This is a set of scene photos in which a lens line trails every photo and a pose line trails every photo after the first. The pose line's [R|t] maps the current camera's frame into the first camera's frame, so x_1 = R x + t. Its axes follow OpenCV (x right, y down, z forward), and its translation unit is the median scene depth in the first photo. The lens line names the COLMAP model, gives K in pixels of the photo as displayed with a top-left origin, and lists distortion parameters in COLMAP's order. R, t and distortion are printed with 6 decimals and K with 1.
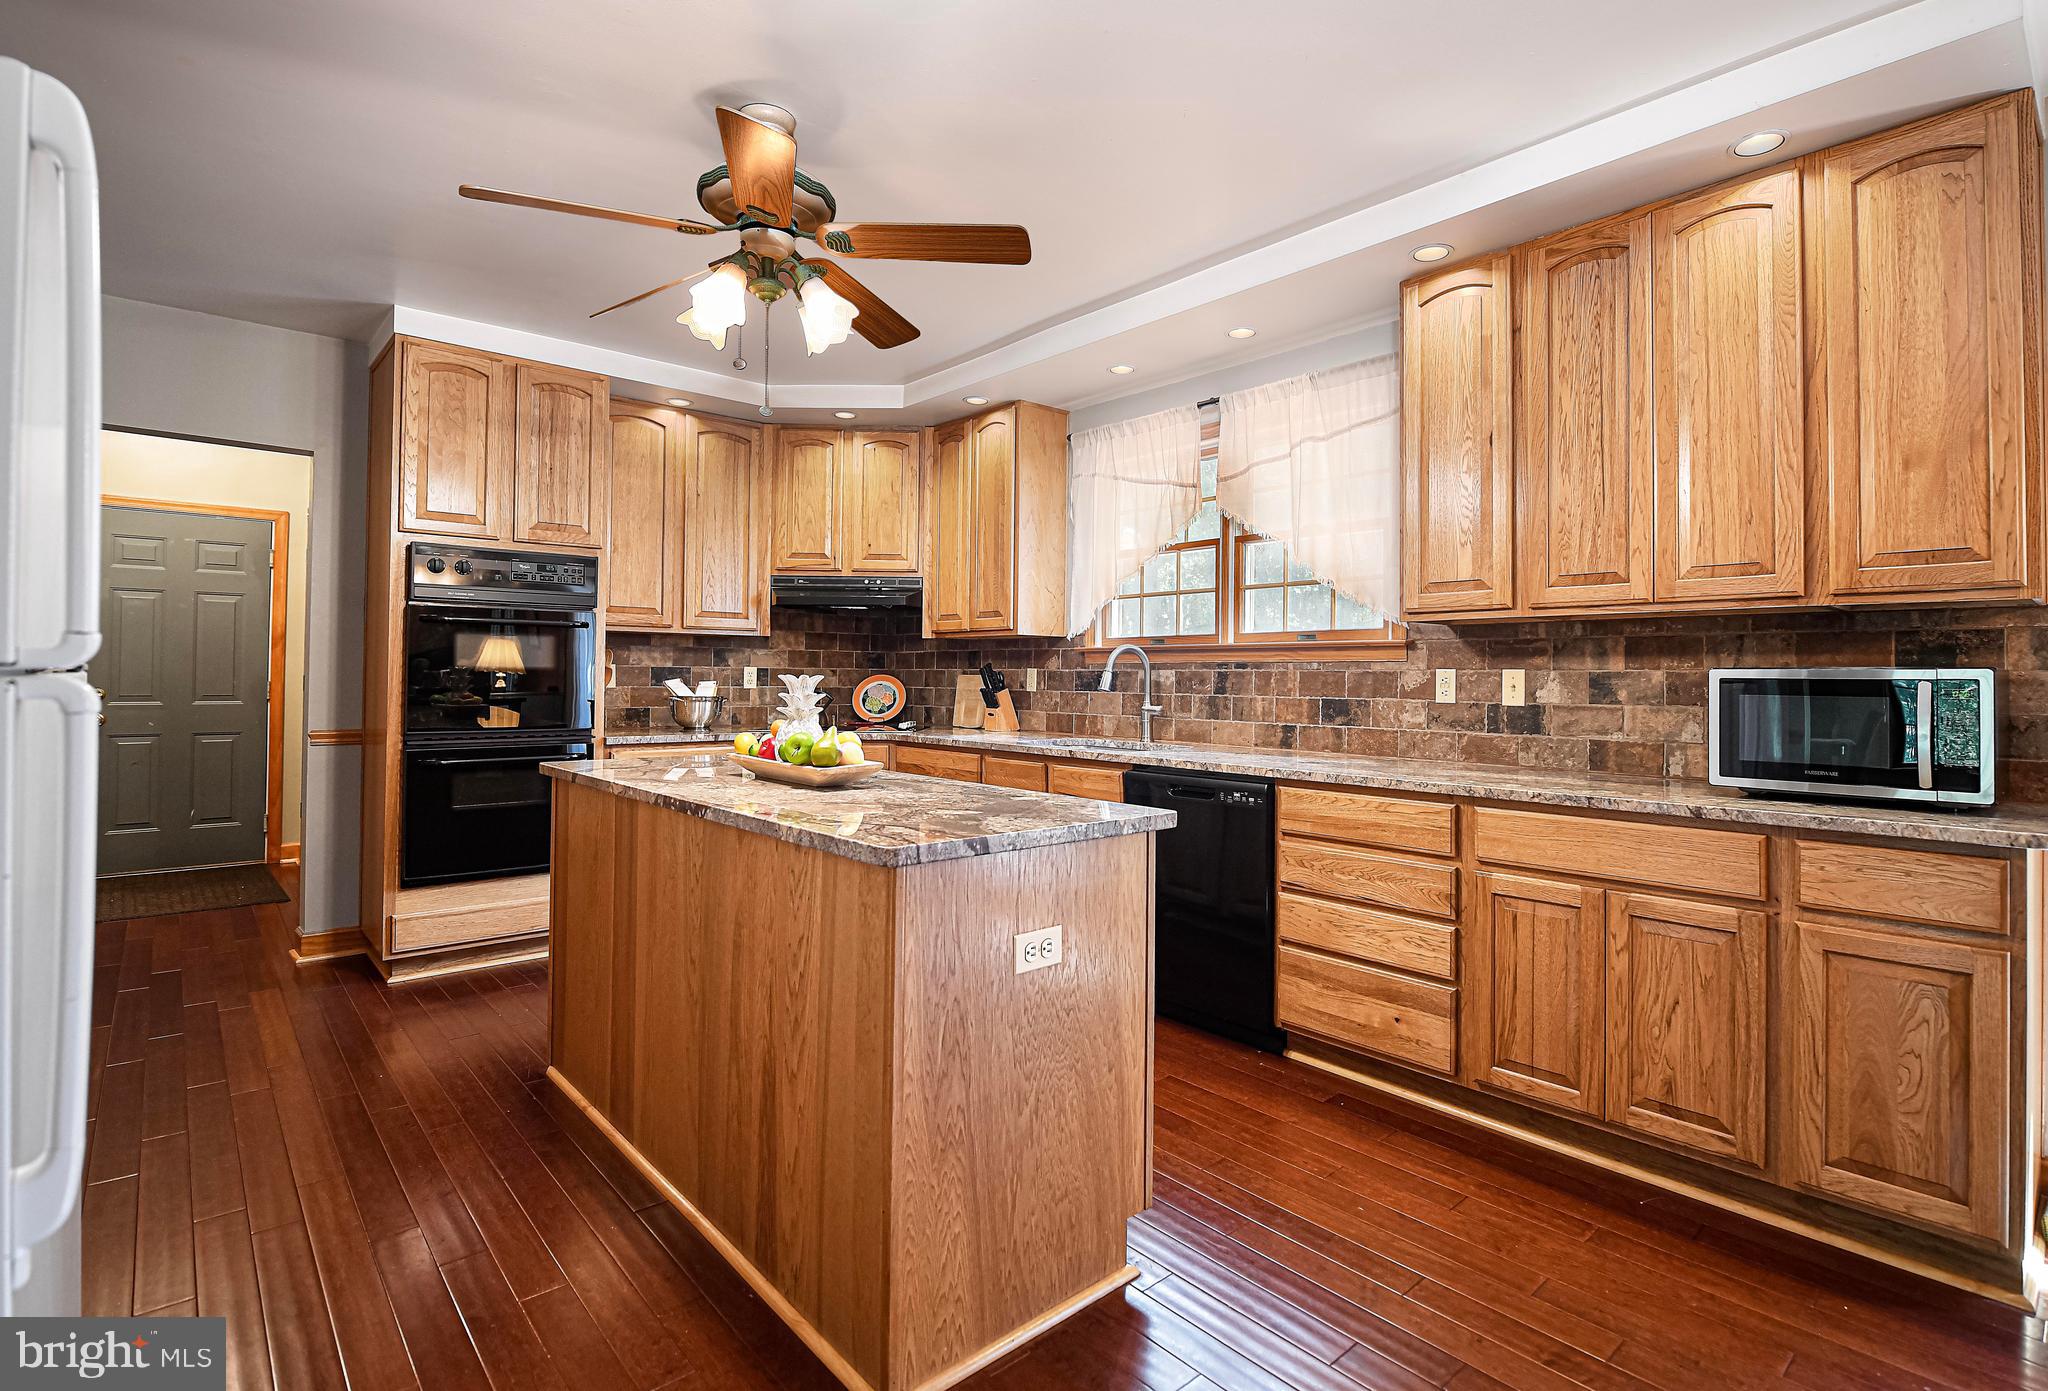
lens RADIAL K [[984.7, 0, 1075.0], [0, 984.7, 664.2], [0, 0, 1]] dist [-0.007820, -0.000174]
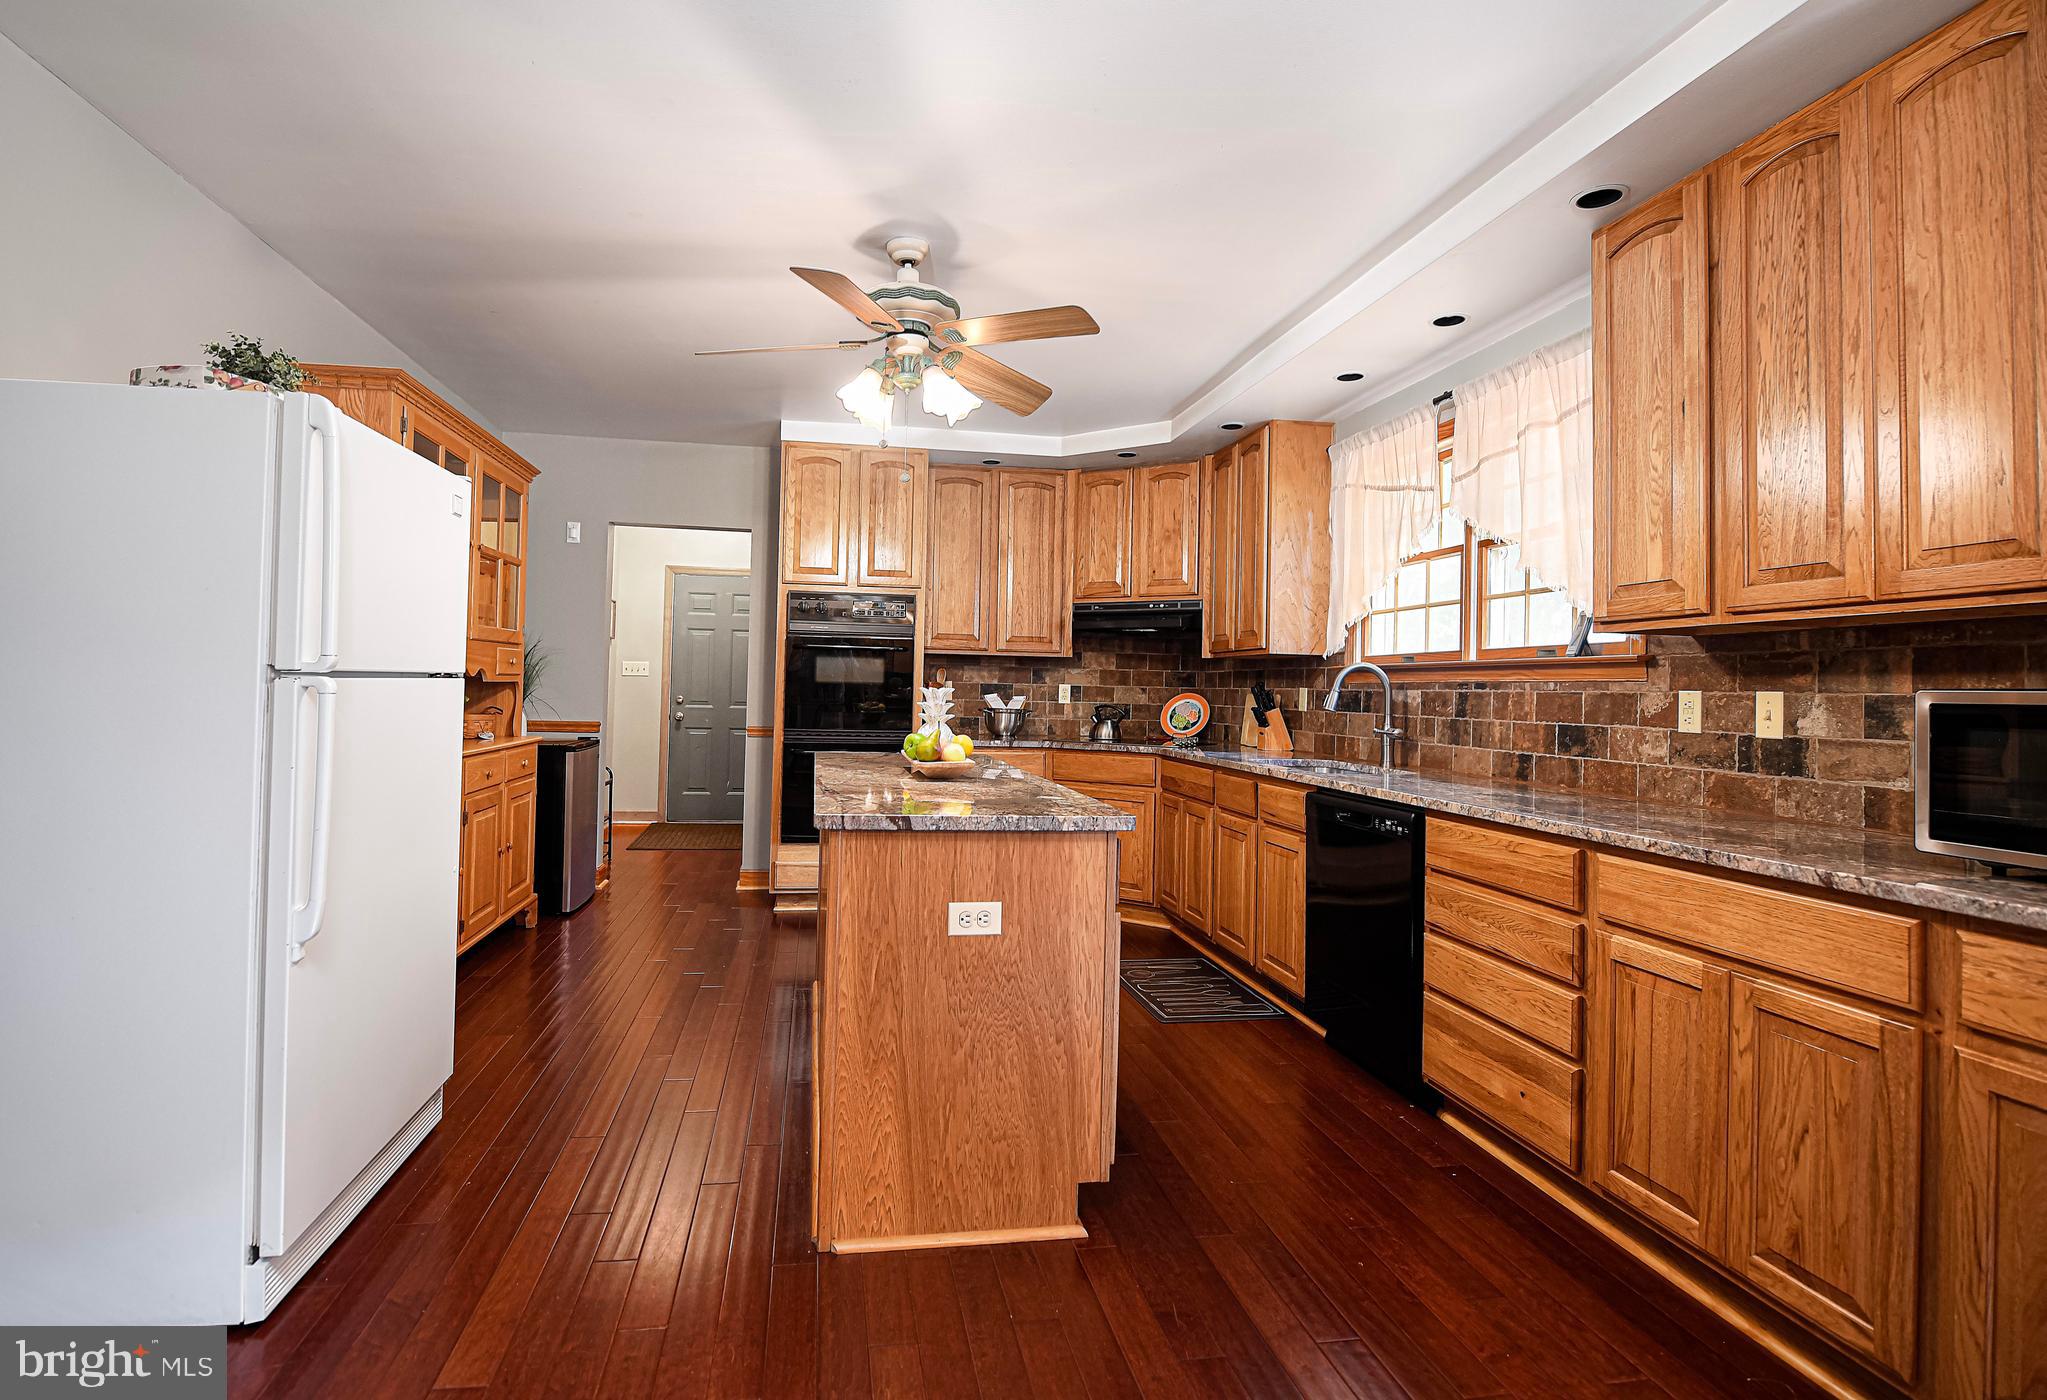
lens RADIAL K [[979.2, 0, 967.8], [0, 979.2, 666.7], [0, 0, 1]] dist [-0.009950, -0.000853]
pose [[0.828033, -0.002480, -0.560674, 0.366422], [-0.008468, 0.999821, -0.016927, 0.004155], [0.560615, 0.018764, 0.827864, 0.009641]]
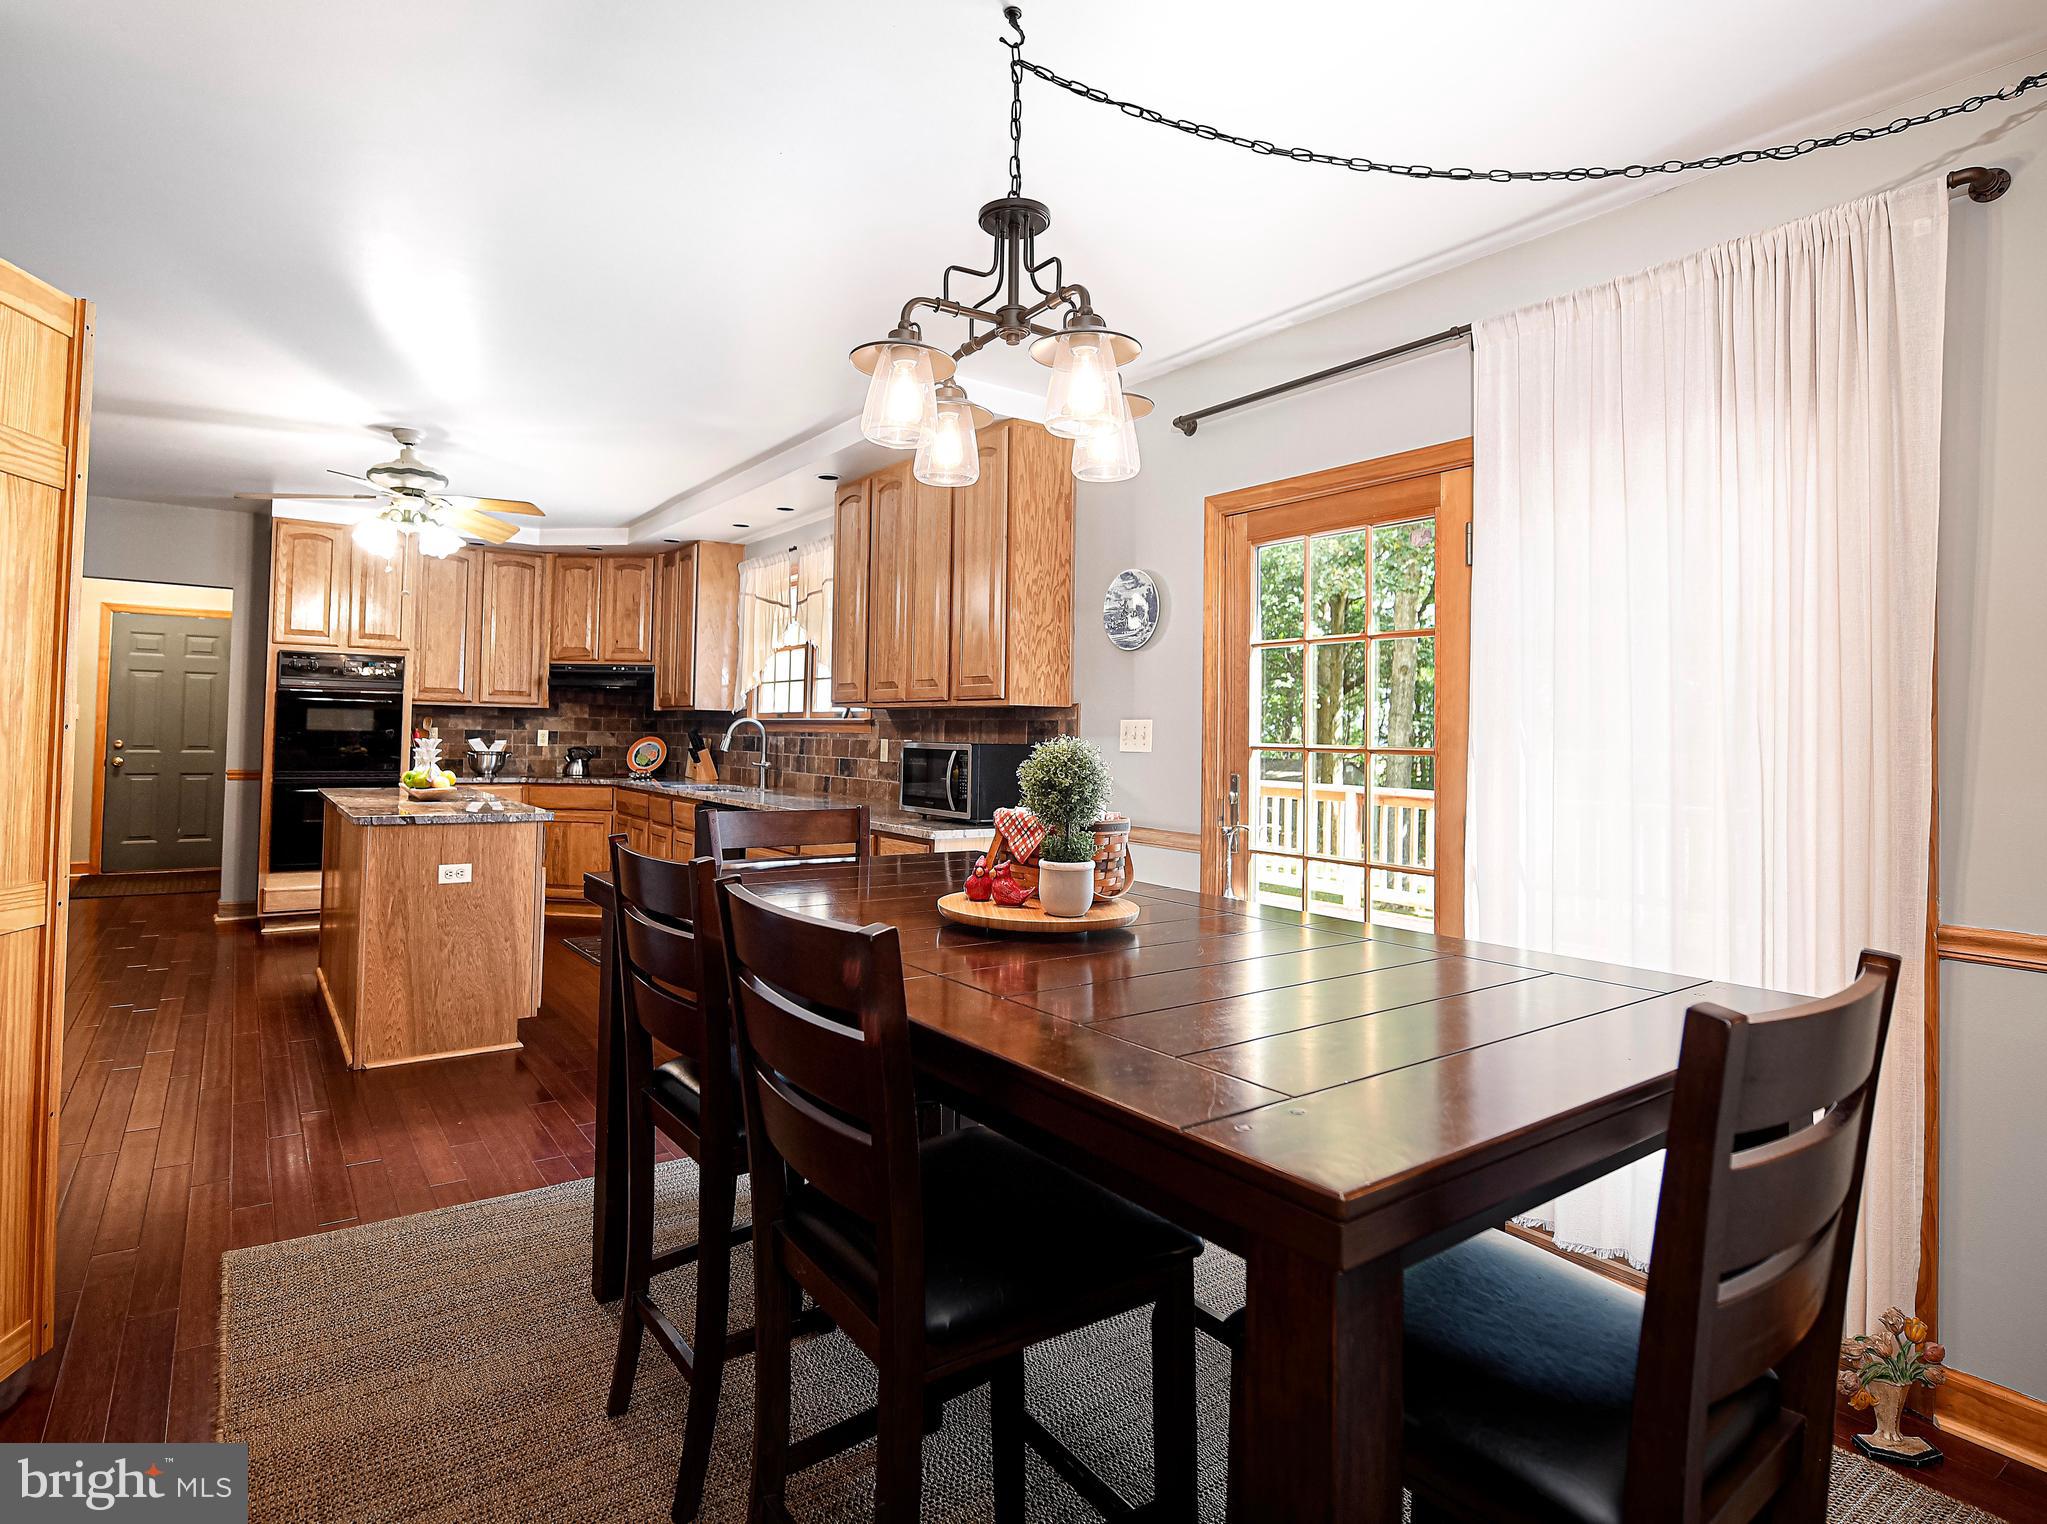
lens RADIAL K [[1075.8, 0, 980.5], [0, 1075.8, 701.4], [0, 0, 1]] dist [-0.012144, -0.000057]
pose [[0.990245, 0.006523, -0.139184, 0.820079], [-0.009213, 0.999783, -0.018685, -0.025244], [0.139031, 0.019785, 0.990090, -0.654807]]
